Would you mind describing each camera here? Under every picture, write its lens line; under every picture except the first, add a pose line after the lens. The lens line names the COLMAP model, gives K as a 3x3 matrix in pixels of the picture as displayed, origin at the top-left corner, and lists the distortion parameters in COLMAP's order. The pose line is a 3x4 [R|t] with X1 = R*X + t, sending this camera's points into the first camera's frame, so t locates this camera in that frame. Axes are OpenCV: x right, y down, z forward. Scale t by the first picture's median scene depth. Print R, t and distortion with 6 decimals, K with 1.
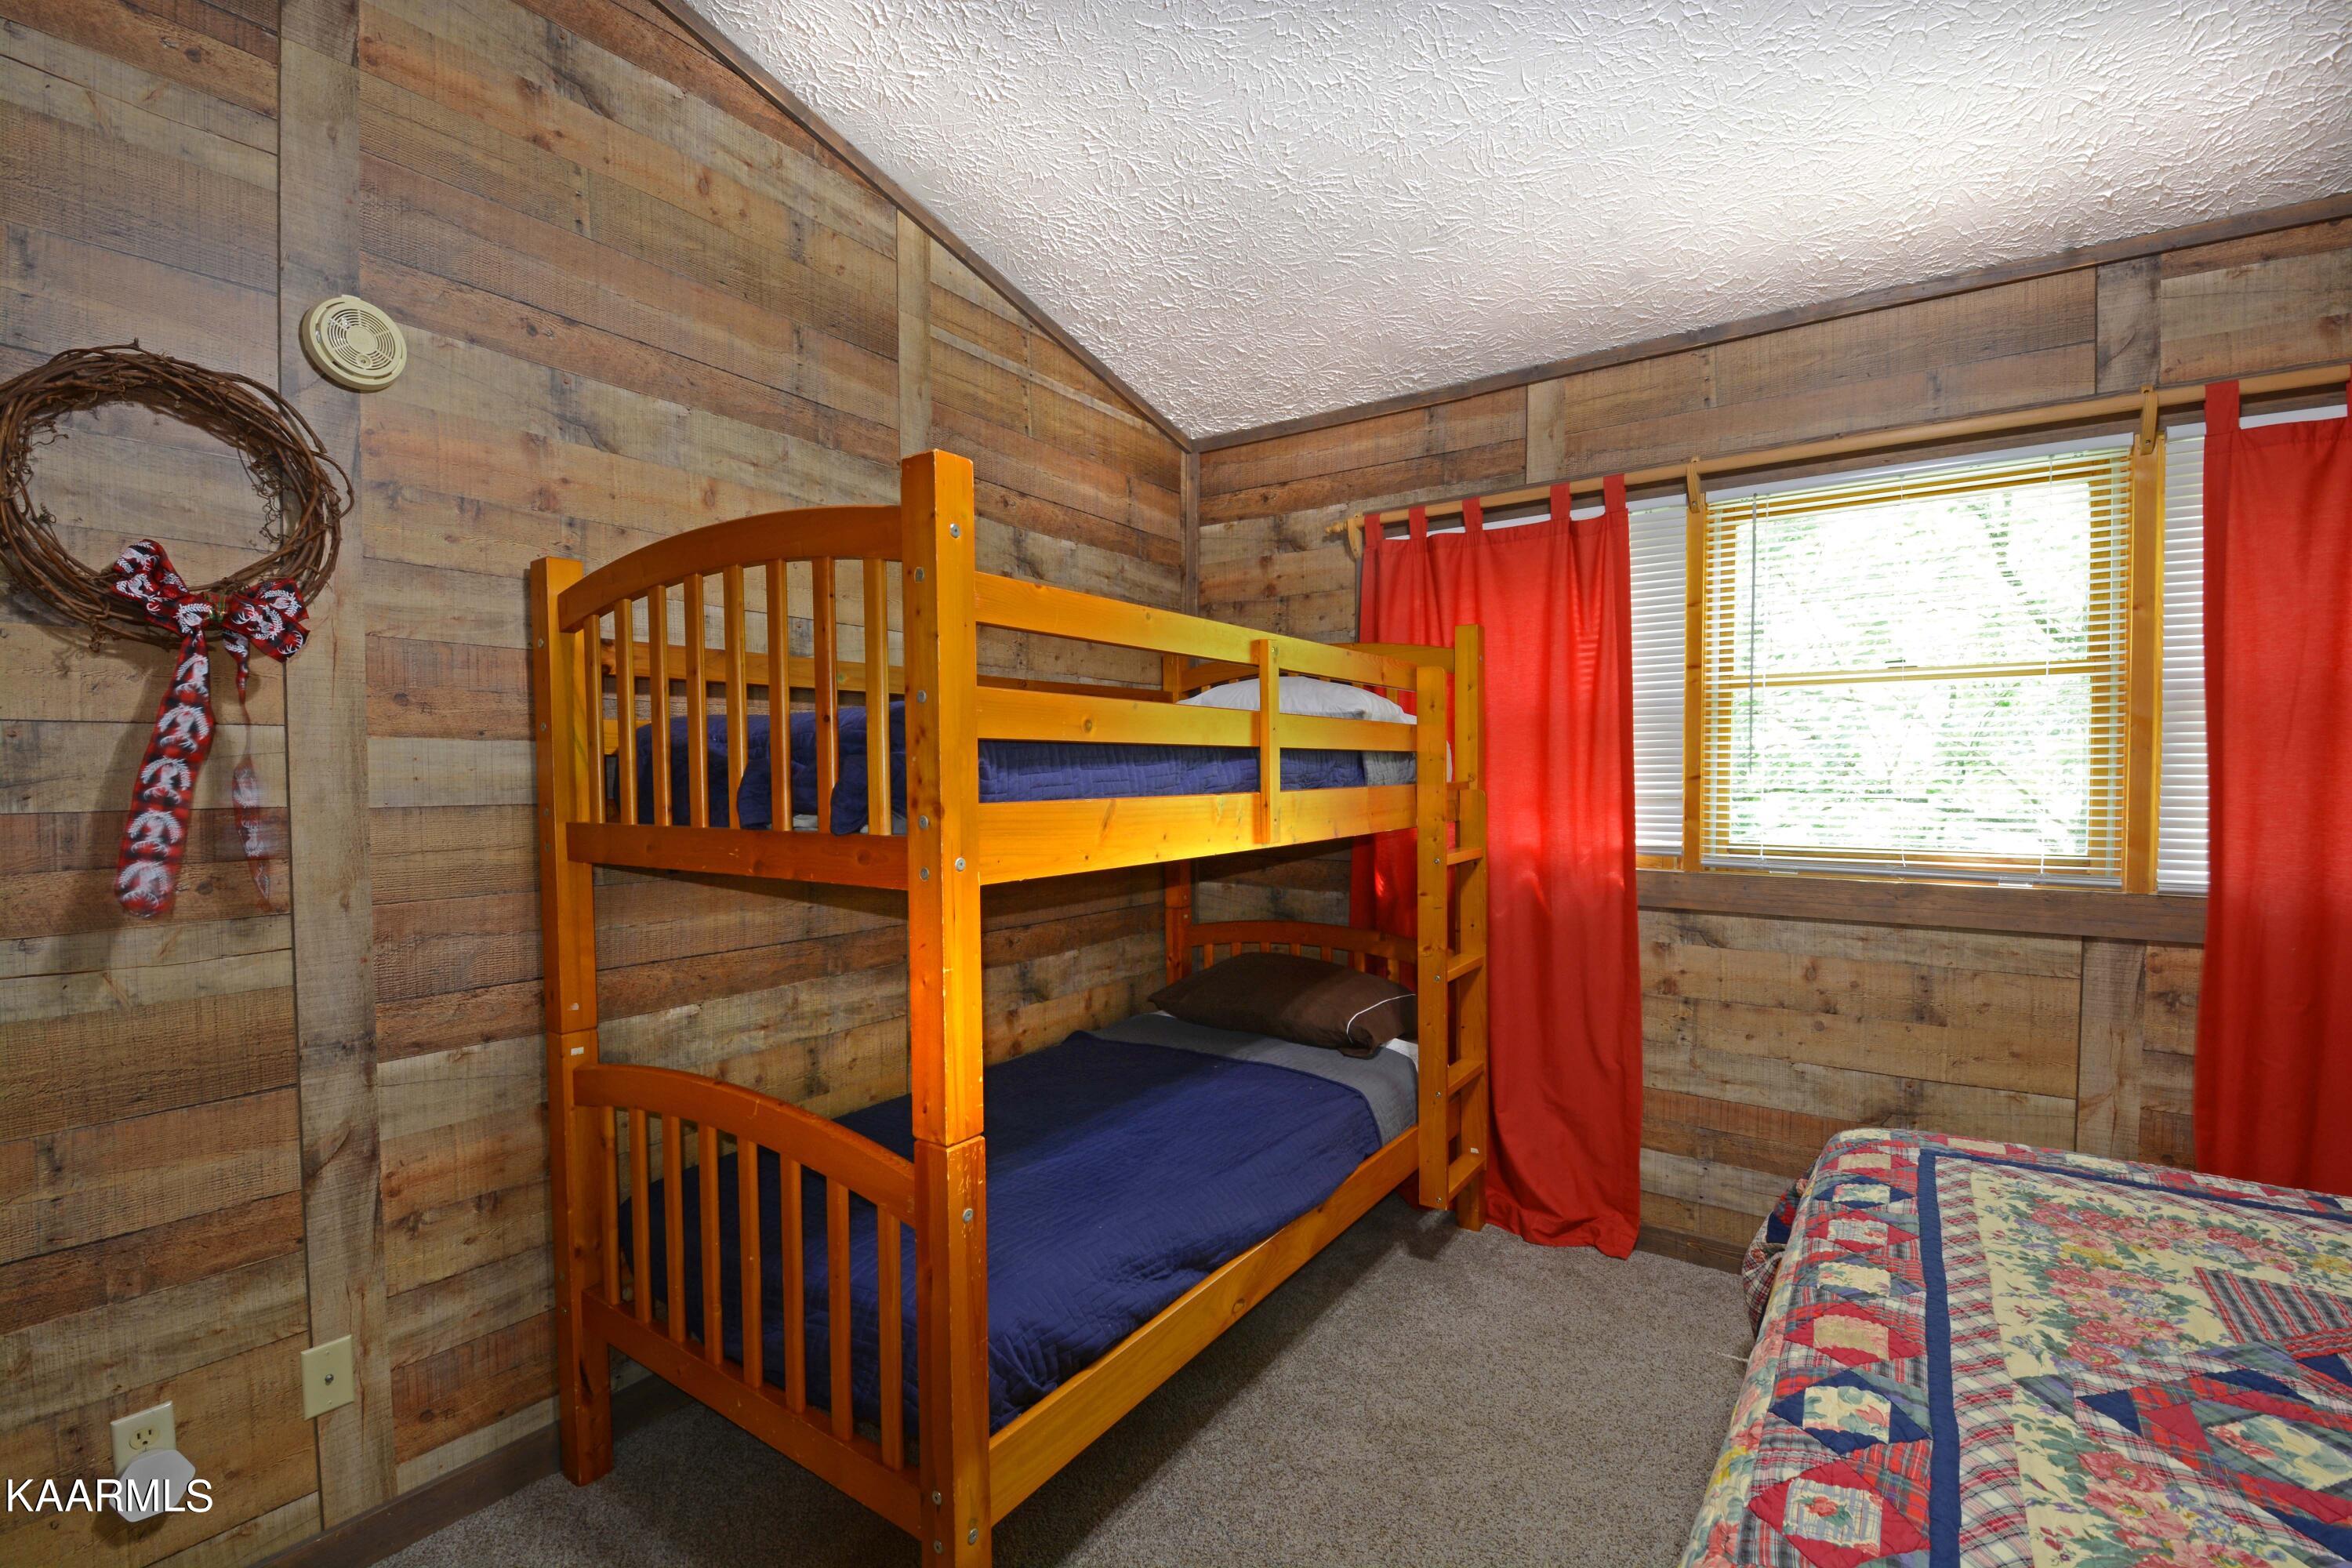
lens RADIAL K [[1036.2, 0, 1163.2], [0, 1036.2, 805.9], [0, 0, 1]] dist [0.001047, -0.014110]
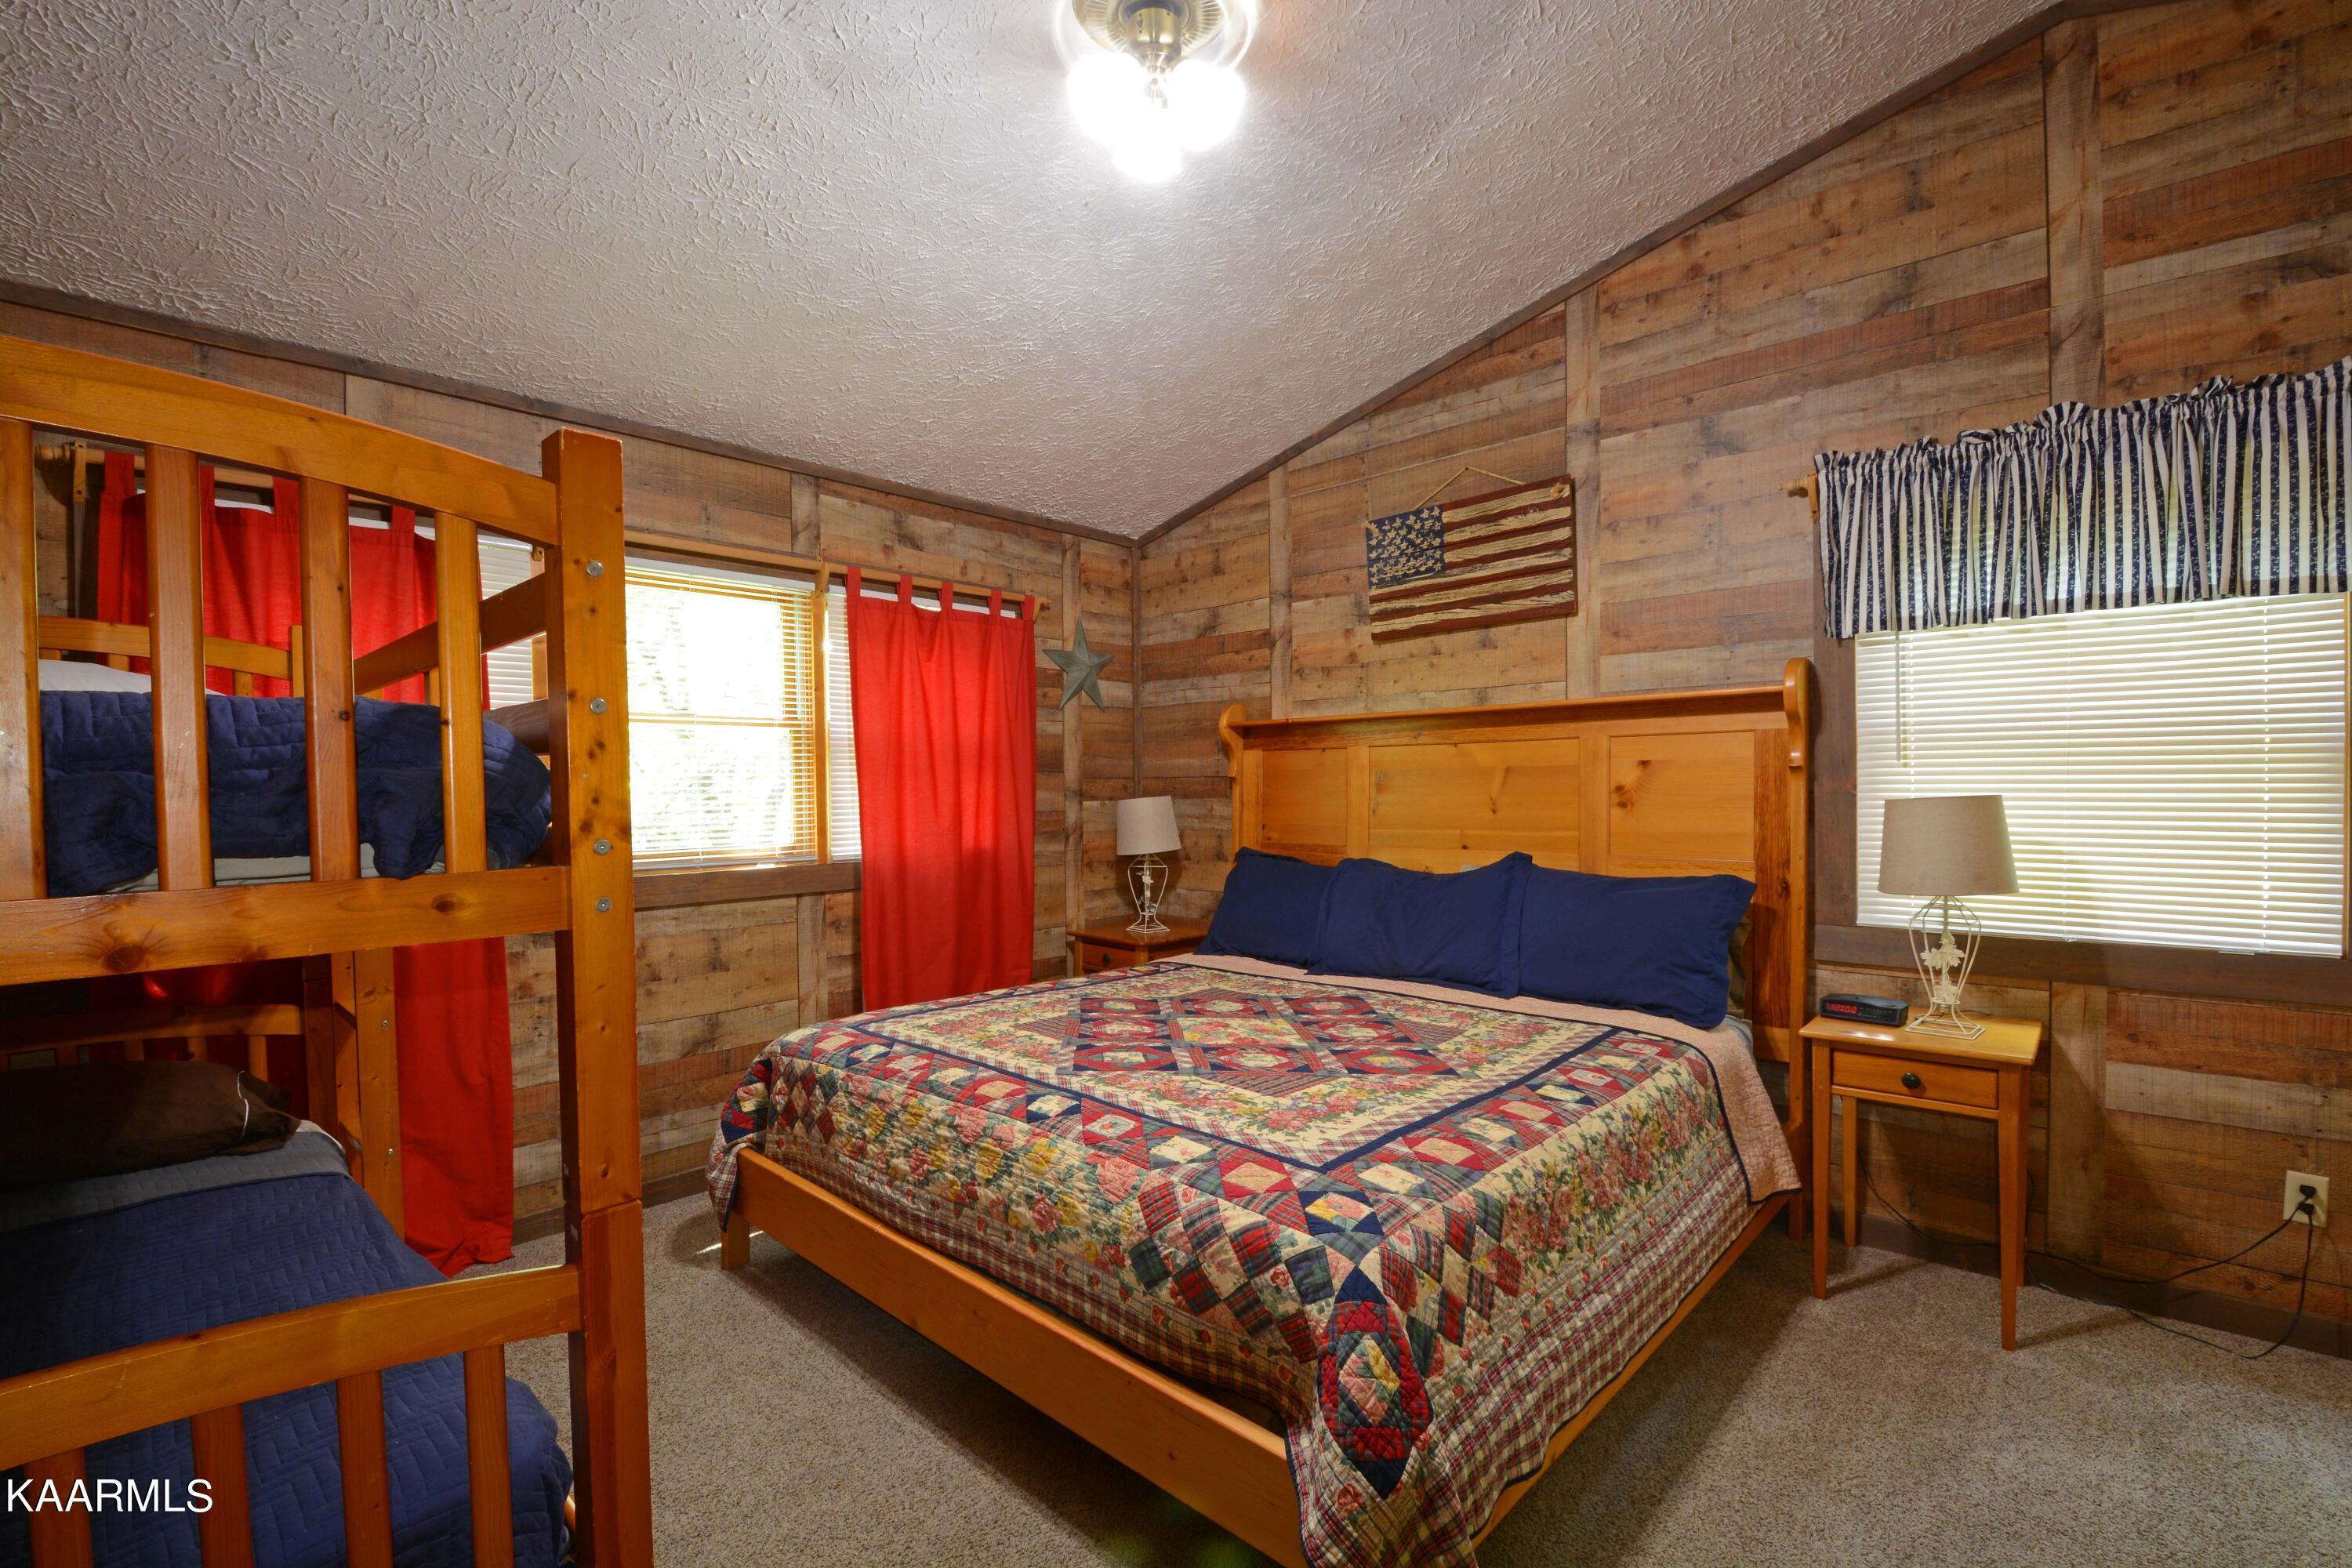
lens RADIAL K [[1036.2, 0, 1163.2], [0, 1036.2, 805.9], [0, 0, 1]] dist [0.001047, -0.014110]
pose [[0.124021, -0.019295, 0.992092, -0.663467], [0.043467, 0.998957, 0.013995, -0.006858], [-0.991327, 0.041387, 0.124731, 0.259181]]
